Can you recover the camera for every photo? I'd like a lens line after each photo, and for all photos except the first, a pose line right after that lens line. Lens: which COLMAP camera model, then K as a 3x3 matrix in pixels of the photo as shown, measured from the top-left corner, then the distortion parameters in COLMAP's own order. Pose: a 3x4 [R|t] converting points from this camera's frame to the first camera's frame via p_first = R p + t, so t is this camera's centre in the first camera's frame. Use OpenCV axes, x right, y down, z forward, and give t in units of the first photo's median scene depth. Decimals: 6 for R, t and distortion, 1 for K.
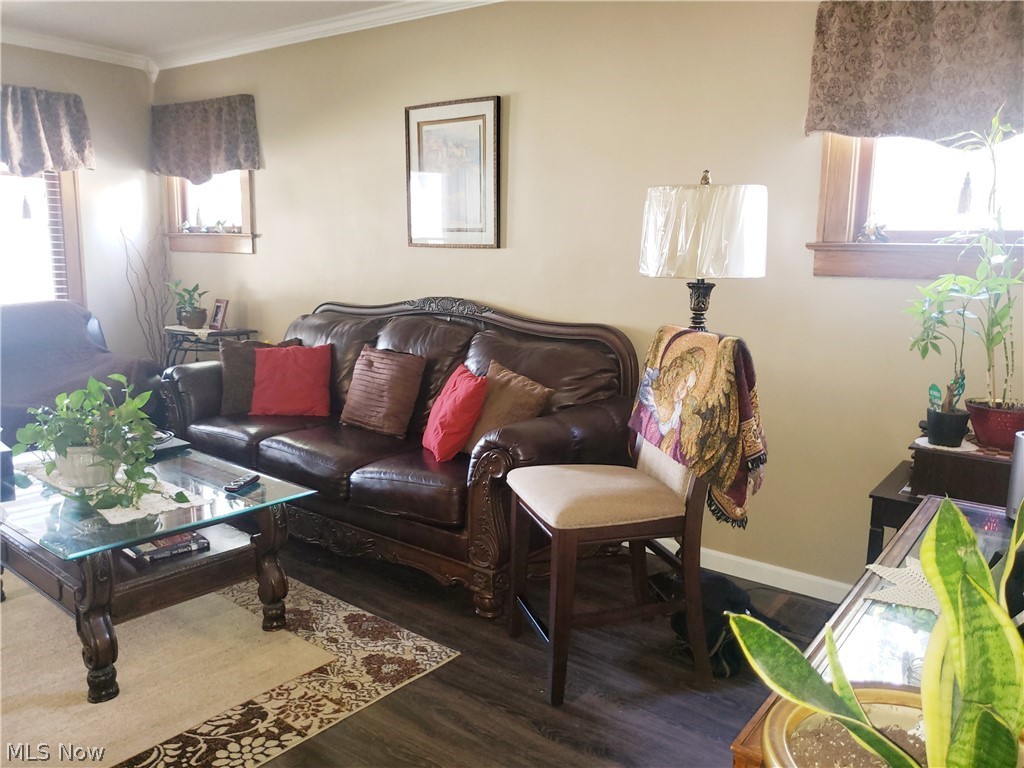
lens RADIAL K [[793.3, 0, 512.0], [0, 793.3, 384.0], [0, 0, 1]] dist [-0.001068, -0.004724]
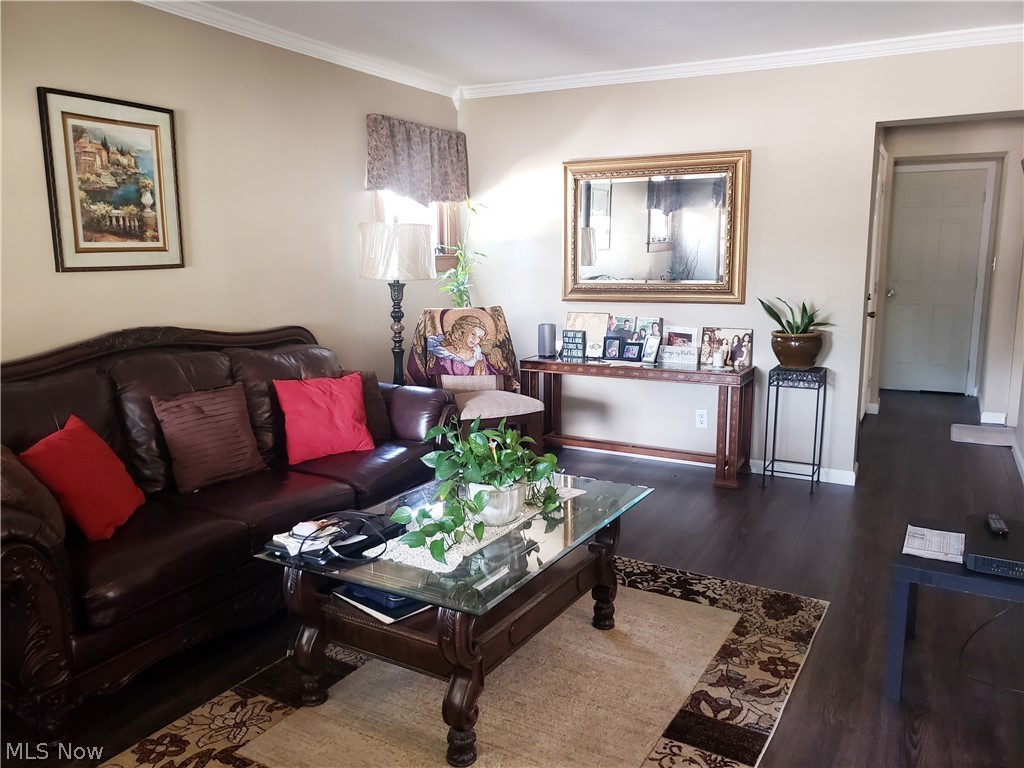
lens RADIAL K [[793.3, 0, 512.0], [0, 793.3, 384.0], [0, 0, 1]] dist [-0.001068, -0.004724]
pose [[-0.148735, -0.183546, 0.971694, -1.065649], [0.174666, 0.962298, 0.208507, -0.173679], [-0.973329, 0.200734, -0.111068, 0.773940]]
